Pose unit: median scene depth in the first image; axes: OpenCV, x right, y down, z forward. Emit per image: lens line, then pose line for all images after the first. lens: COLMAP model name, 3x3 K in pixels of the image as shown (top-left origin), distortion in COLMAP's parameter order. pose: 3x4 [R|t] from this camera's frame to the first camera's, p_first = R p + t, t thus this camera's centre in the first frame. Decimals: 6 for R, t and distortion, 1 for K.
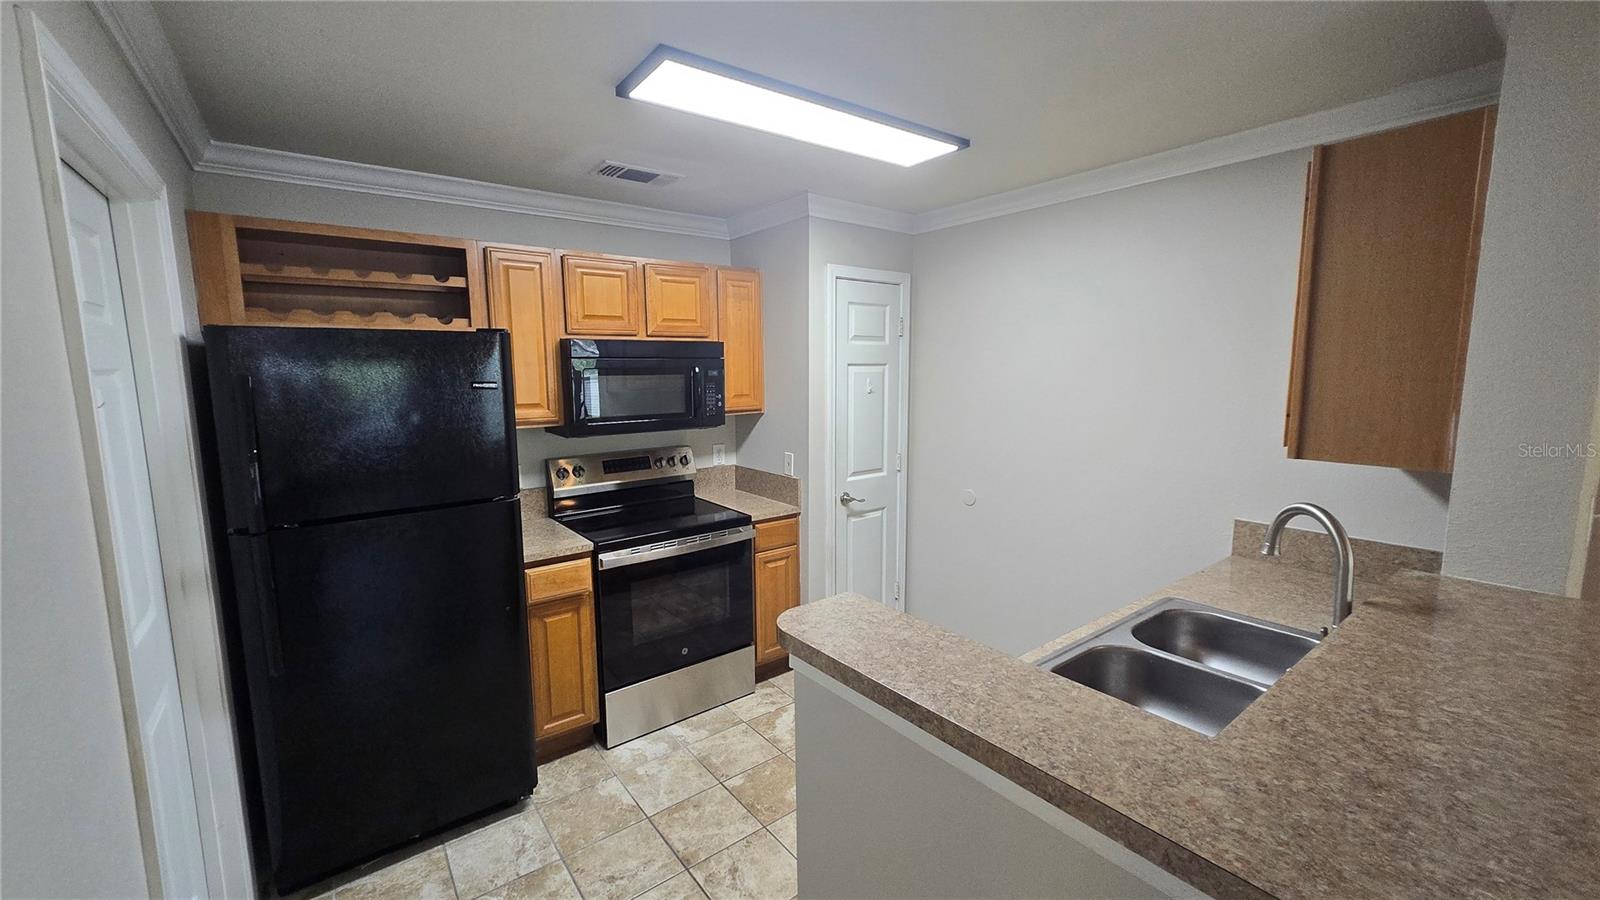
lens RADIAL K [[630.4, 0, 797.9], [0, 630.4, 444.5], [0, 0, 1]] dist [0.003835, -0.000442]
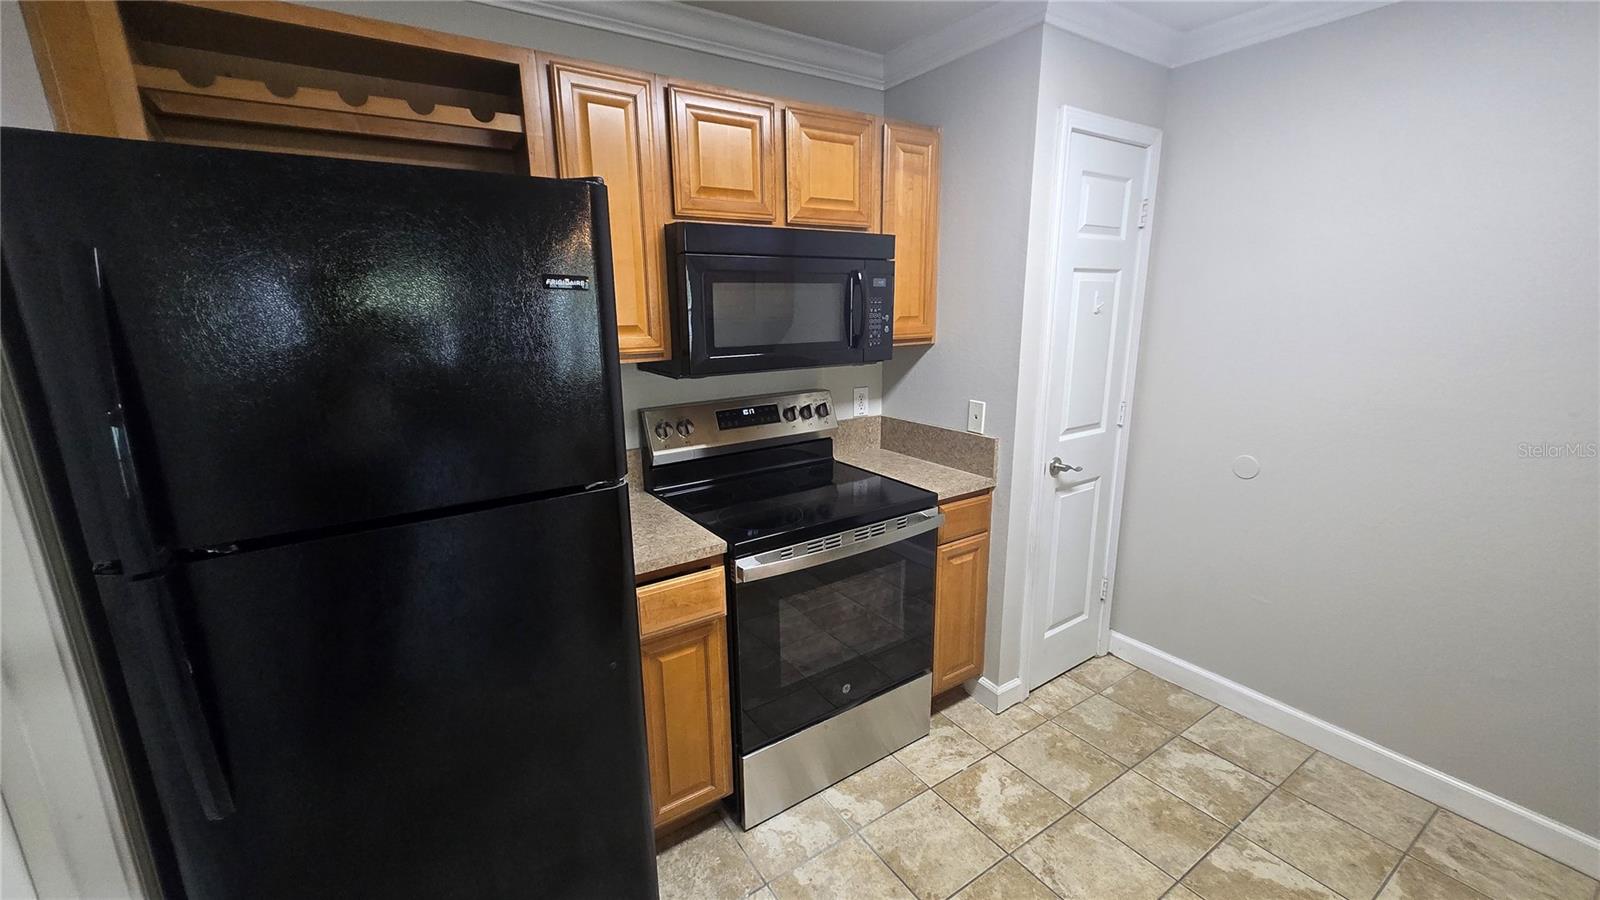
lens RADIAL K [[630.4, 0, 795.9], [0, 630.4, 444.9], [0, 0, 1]] dist [0.003835, -0.000442]
pose [[0.997397, 0.008469, -0.071601, -0.179775], [-0.001627, 0.995467, 0.095092, -0.004211], [0.072081, -0.094728, 0.992890, 0.320131]]
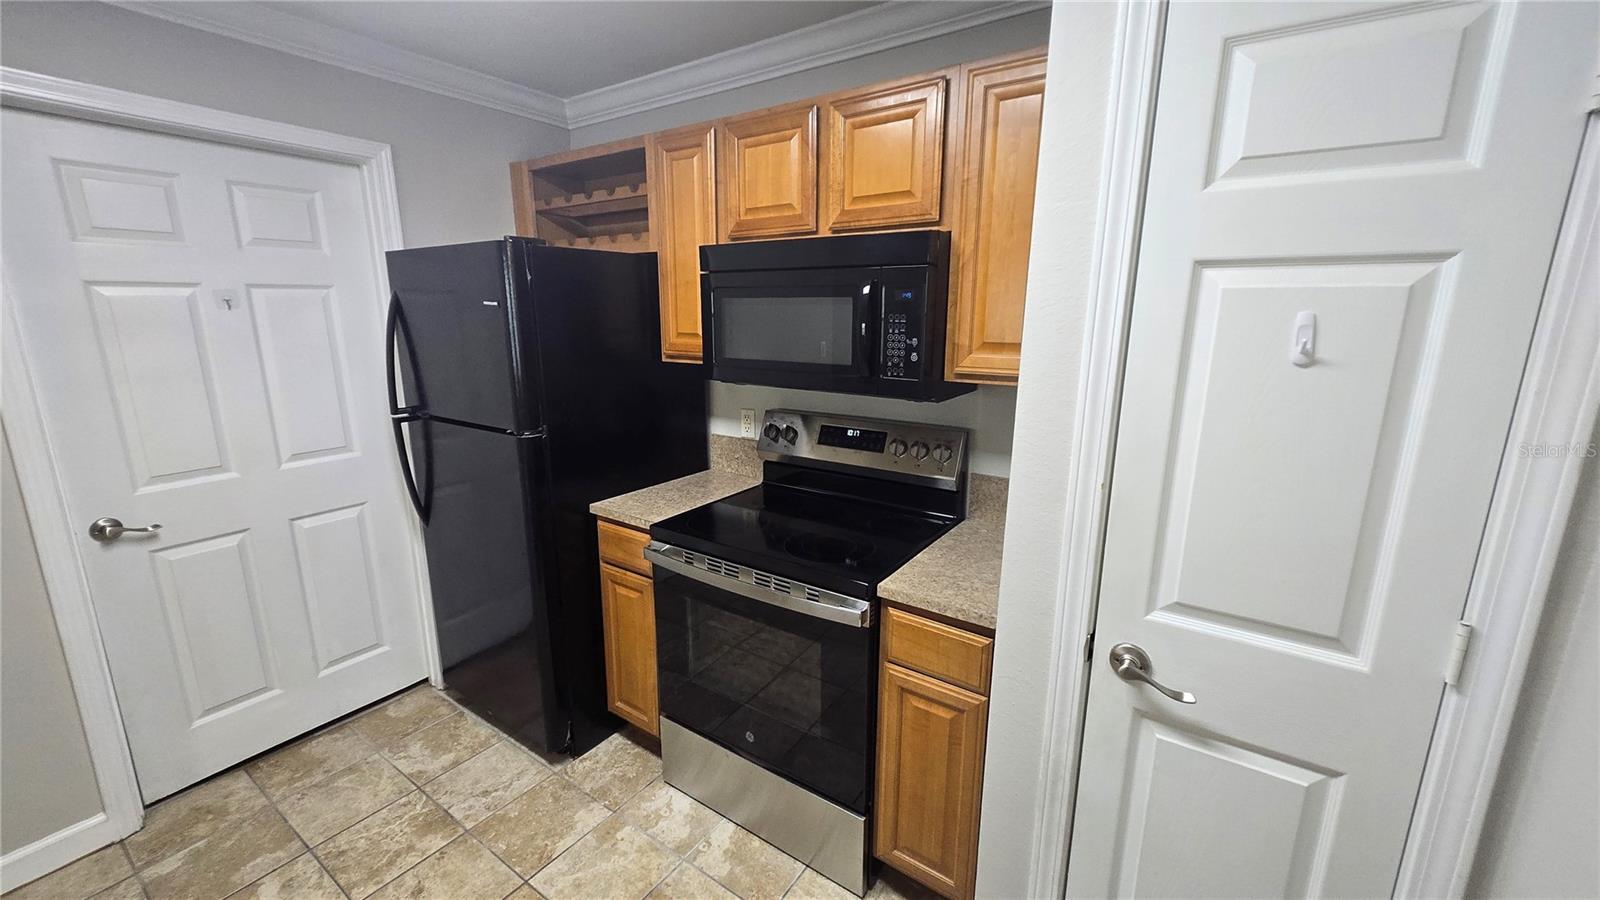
lens RADIAL K [[630.4, 0, 798.1], [0, 630.4, 447.3], [0, 0, 1]] dist [0.003835, -0.000442]
pose [[0.304065, 0.212133, -0.928733, 0.350794], [-0.126568, 0.975246, 0.181319, -0.076675], [0.944206, 0.062416, 0.323387, 0.787679]]
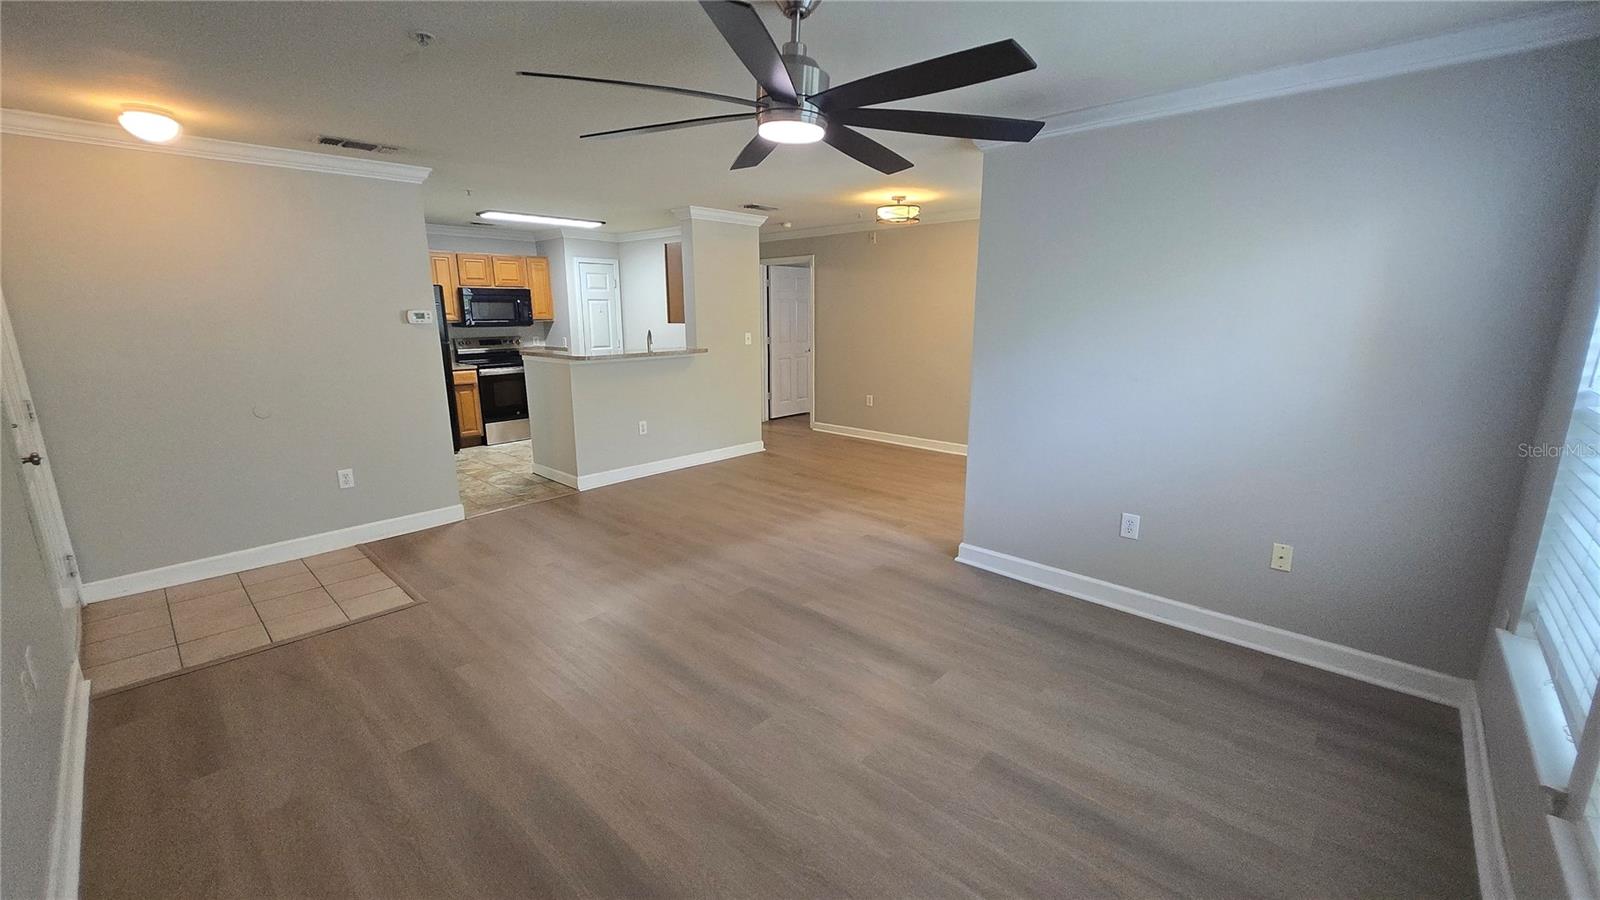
lens RADIAL K [[630.4, 0, 805.7], [0, 630.4, 445.3], [0, 0, 1]] dist [0.003835, -0.000442]
pose [[0.984661, -0.031906, 0.171537, 0.501623], [0.016934, 0.995972, 0.088048, 0.243732], [-0.173656, -0.083792, 0.981235, -1.646010]]
